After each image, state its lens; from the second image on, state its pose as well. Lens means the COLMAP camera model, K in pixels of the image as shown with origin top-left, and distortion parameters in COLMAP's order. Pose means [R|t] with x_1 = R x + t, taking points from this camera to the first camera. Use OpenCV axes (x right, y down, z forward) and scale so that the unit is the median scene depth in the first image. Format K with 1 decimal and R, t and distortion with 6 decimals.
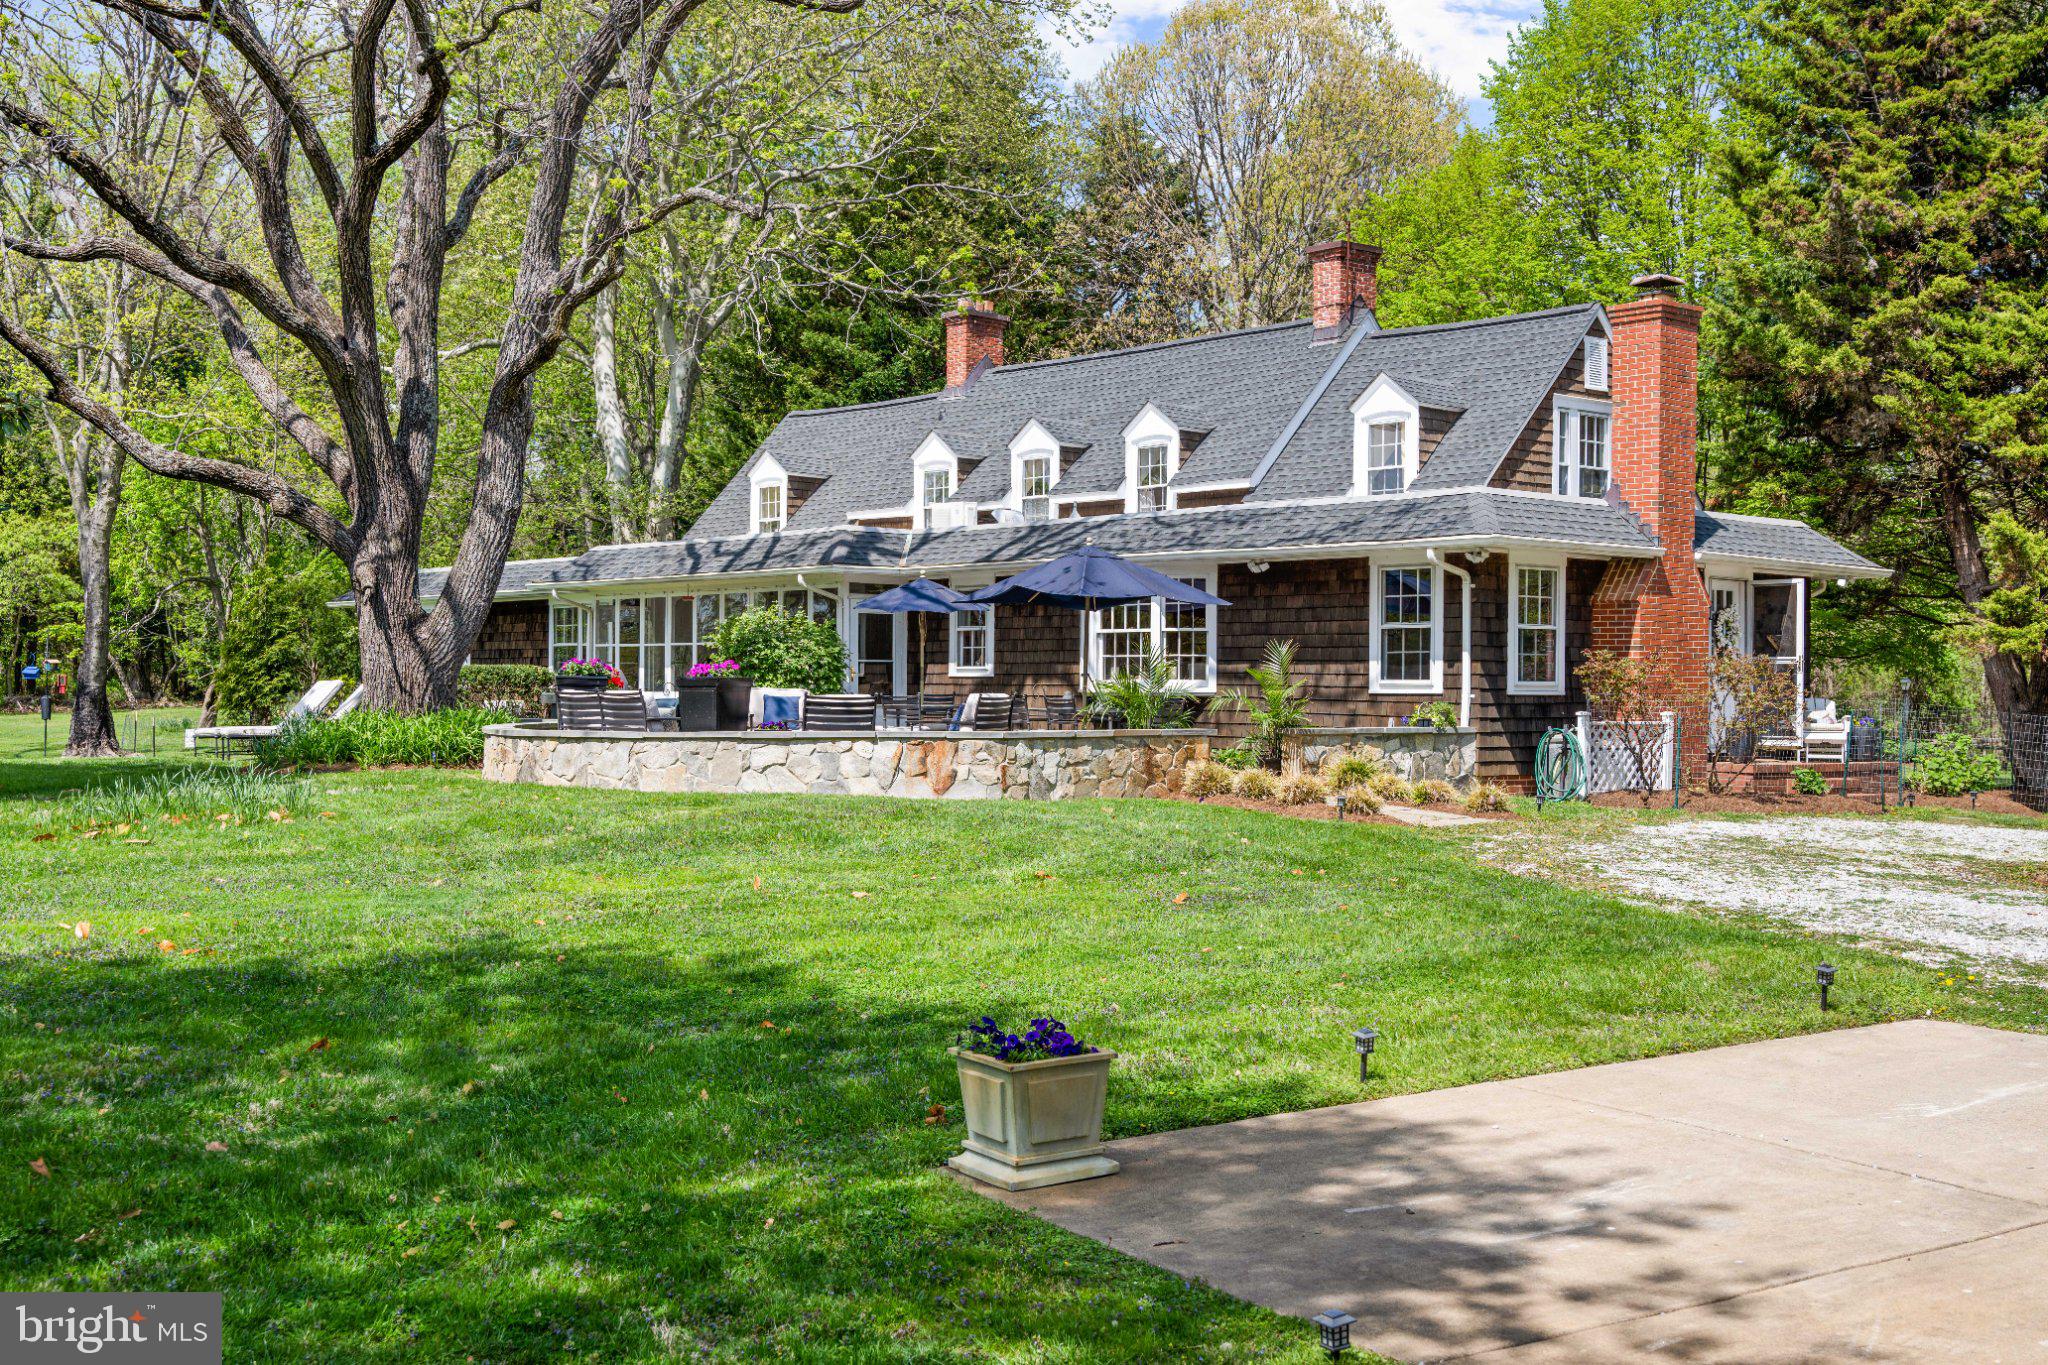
lens RADIAL K [[2364.7, 0, 1024.2], [0, 2364.7, 684.9], [0, 0, 1]] dist [0.020081, 0.000000]
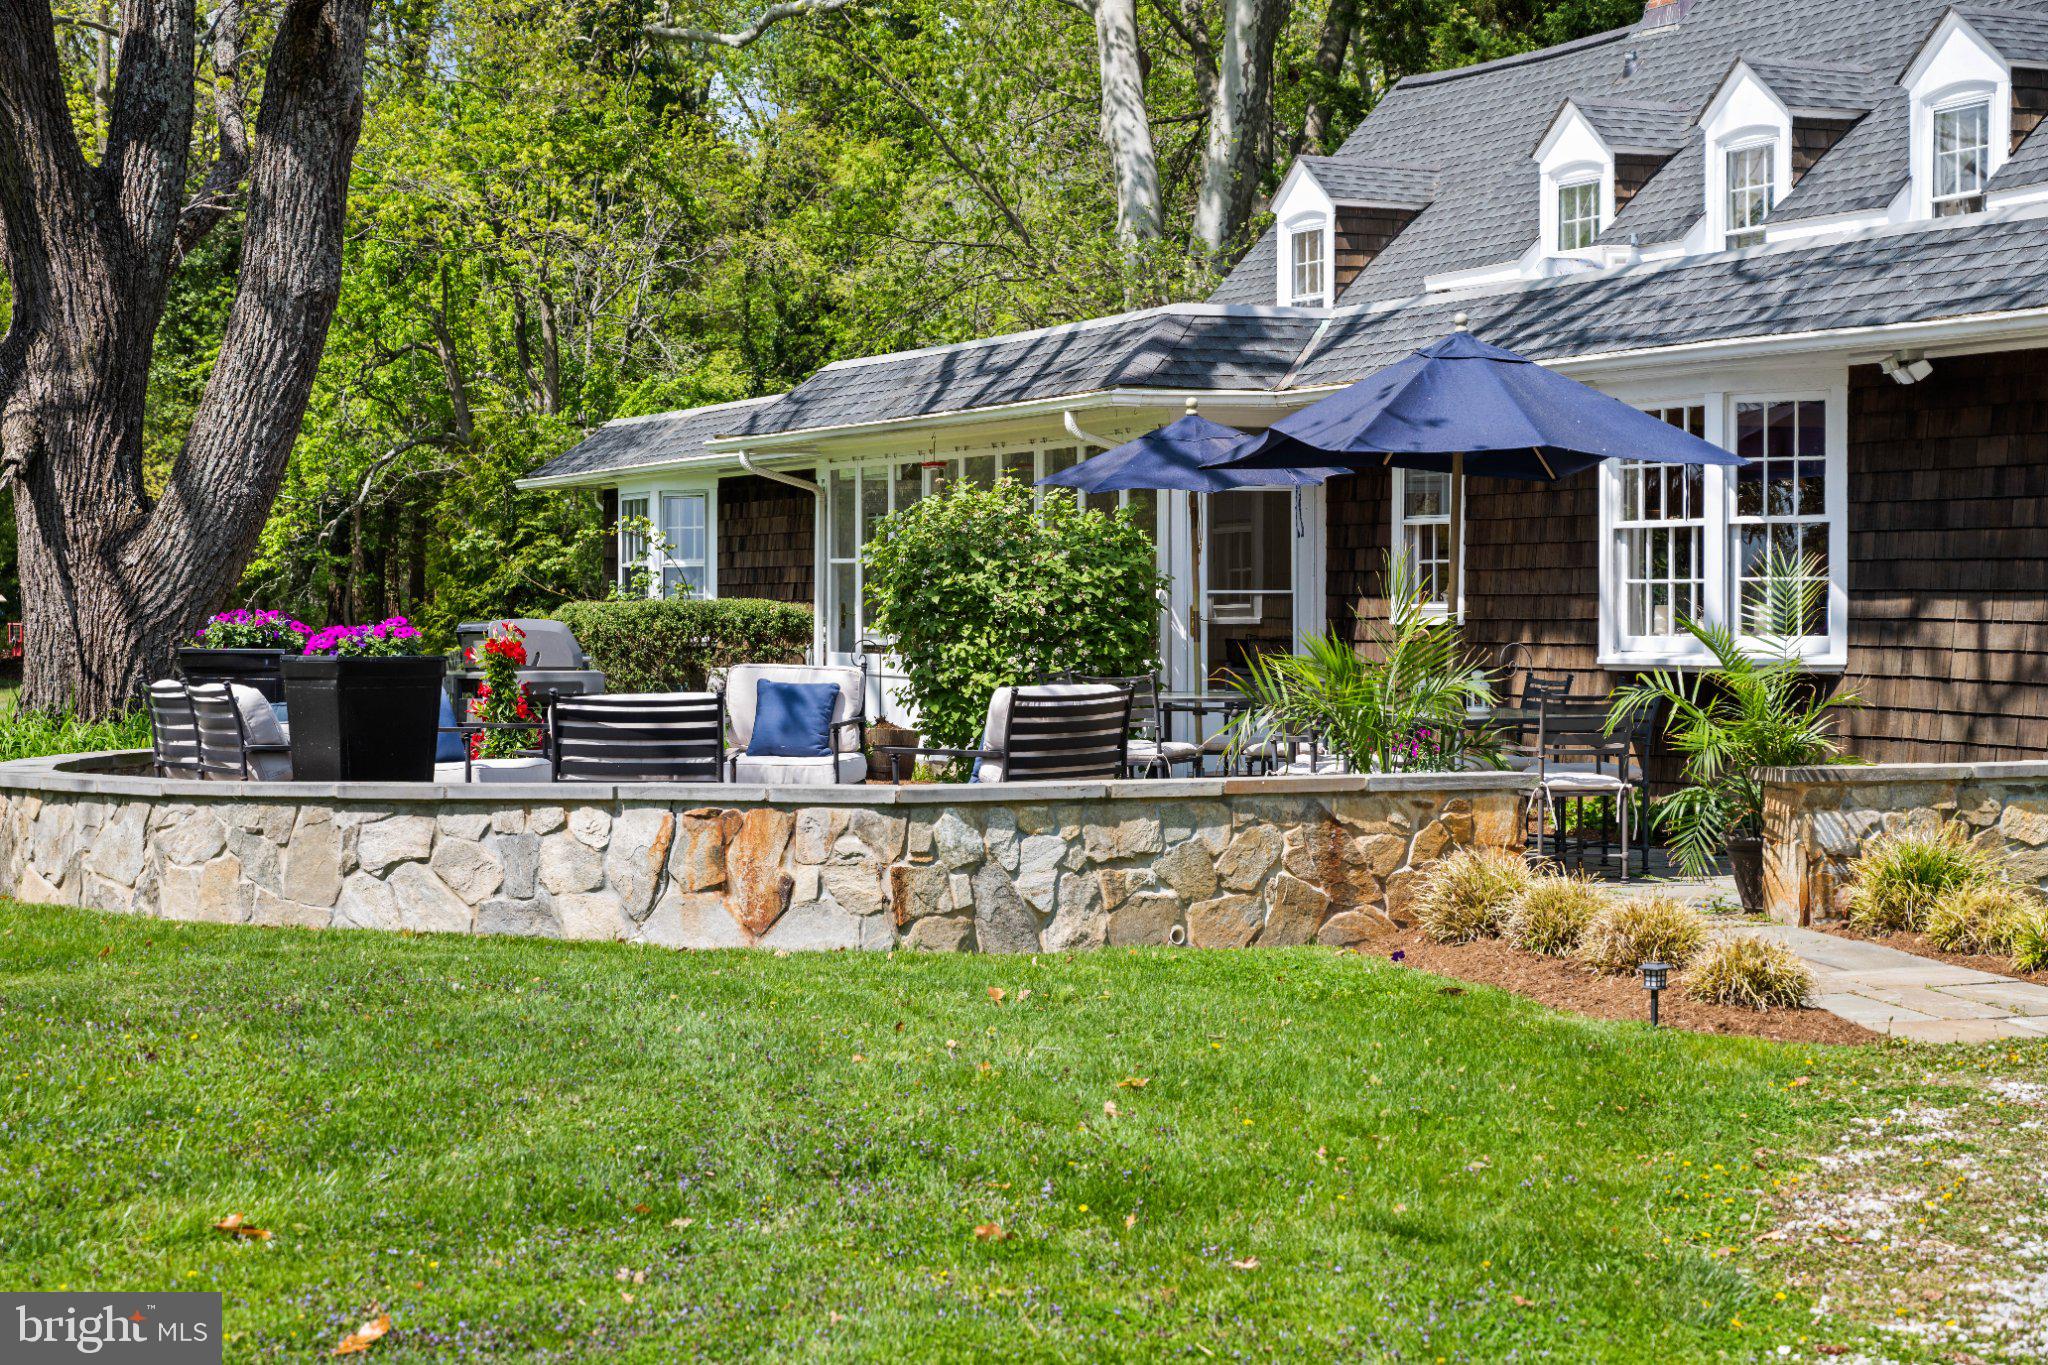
lens RADIAL K [[4145.9, 0, 1023.9], [0, 4145.9, 675.7], [0, 0, 1]] dist [-0.015150, 0.000000]
pose [[0.940231, -0.002841, -0.340526, 0.211868], [0.009509, 0.999794, 0.017913, -0.010517], [0.340405, -0.020081, 0.940065, 0.257307]]
